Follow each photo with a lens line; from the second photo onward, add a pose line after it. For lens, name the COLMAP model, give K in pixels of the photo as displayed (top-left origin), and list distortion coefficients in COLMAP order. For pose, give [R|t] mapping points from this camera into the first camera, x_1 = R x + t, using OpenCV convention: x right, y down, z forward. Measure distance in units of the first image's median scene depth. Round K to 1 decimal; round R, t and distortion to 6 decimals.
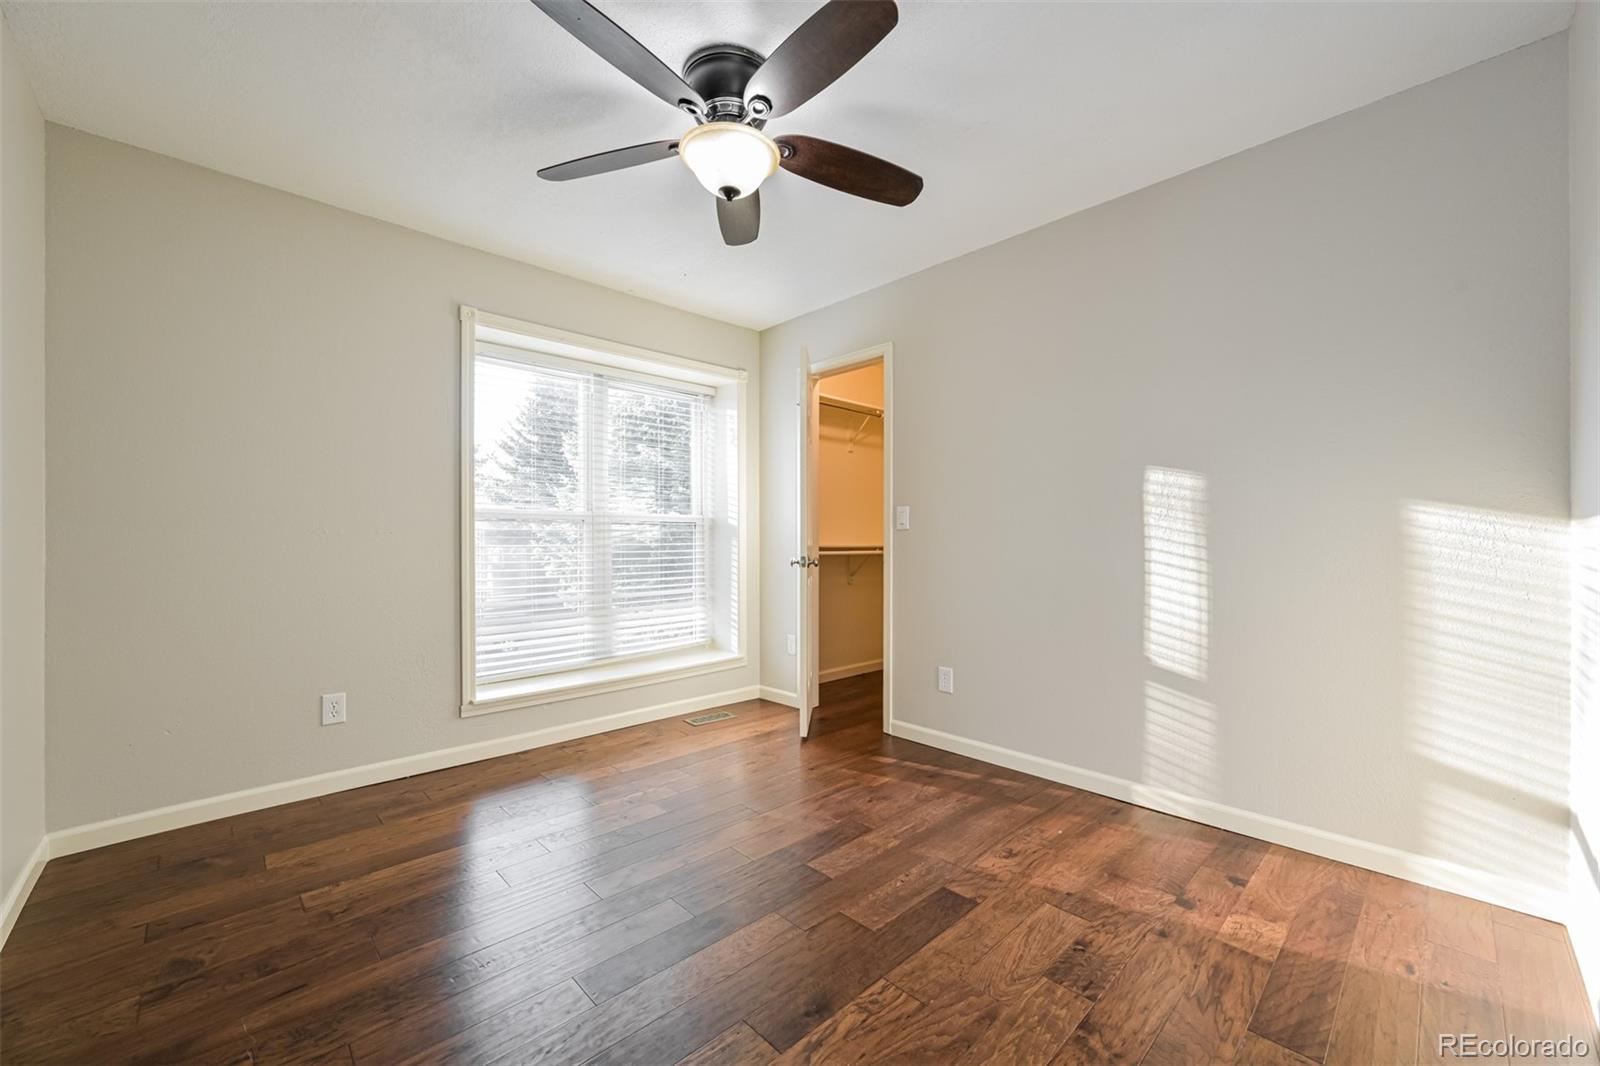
lens RADIAL K [[626.7, 0, 804.1], [0, 626.7, 540.8], [0, 0, 1]] dist [-0.002251, 0.000527]
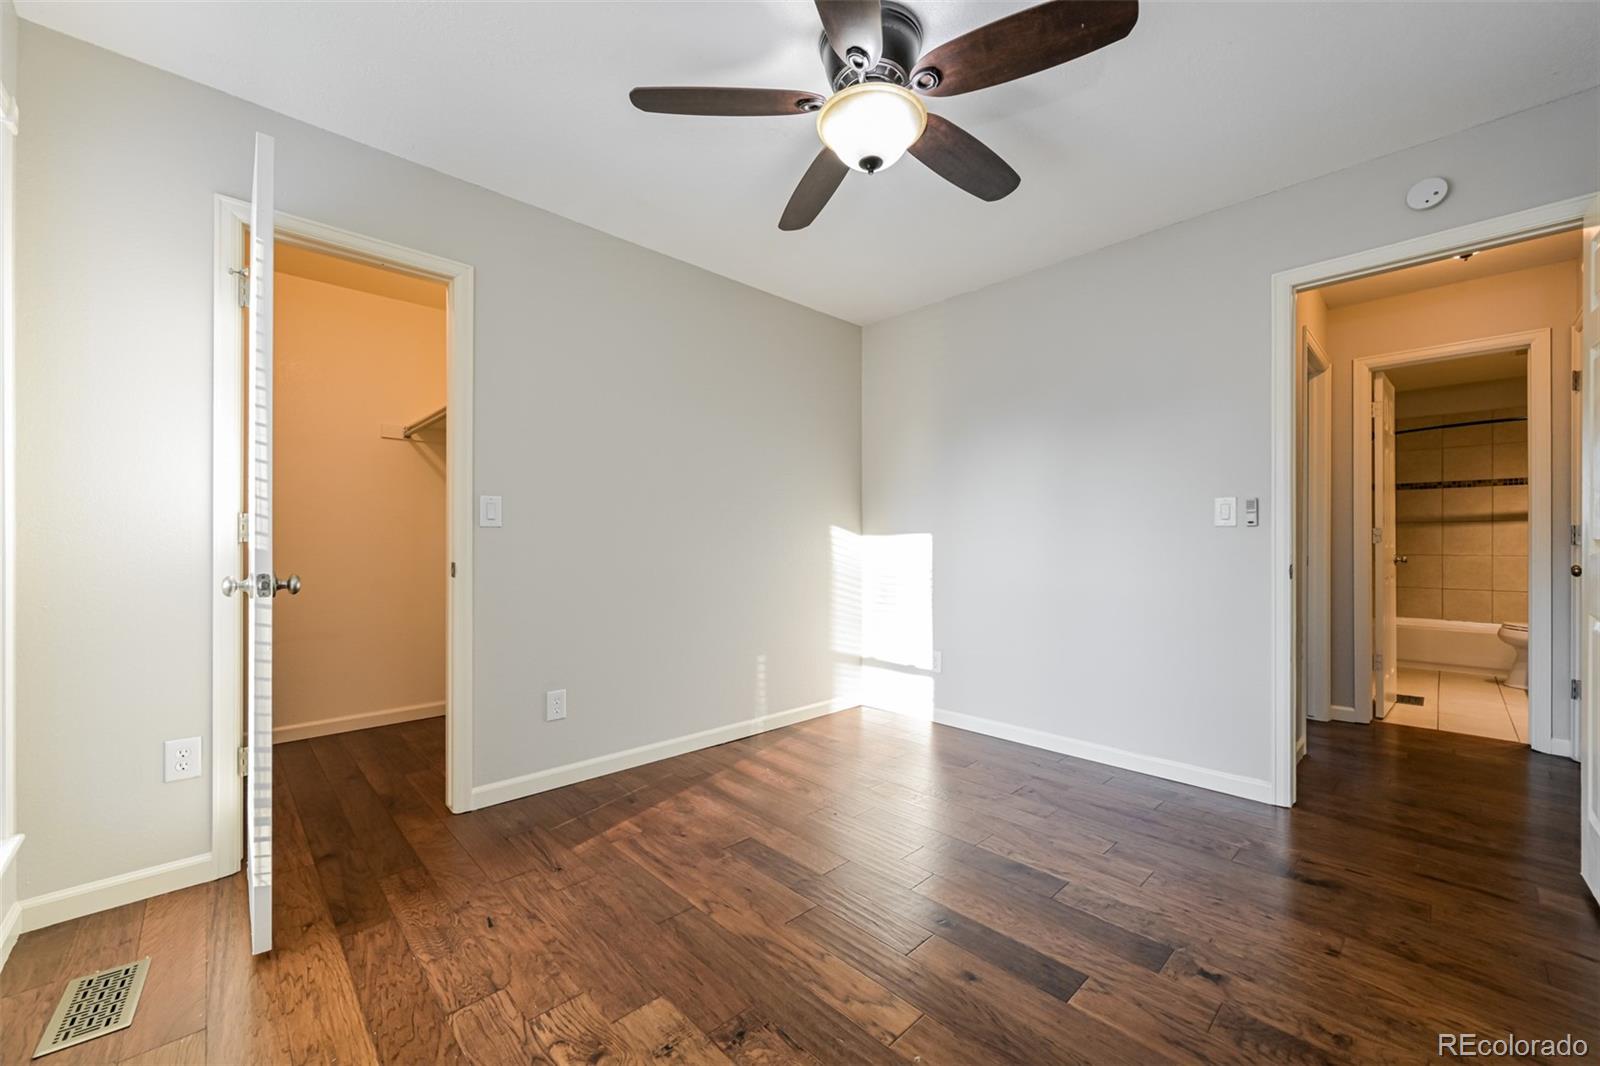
lens RADIAL K [[626.7, 0, 806.4], [0, 626.7, 536.9], [0, 0, 1]] dist [-0.002251, 0.000527]
pose [[-0.007141, 0.009199, 0.999932, -0.716075], [-0.003007, 0.999953, -0.009220, 0.000095], [-0.999970, -0.003073, -0.007113, 0.758126]]
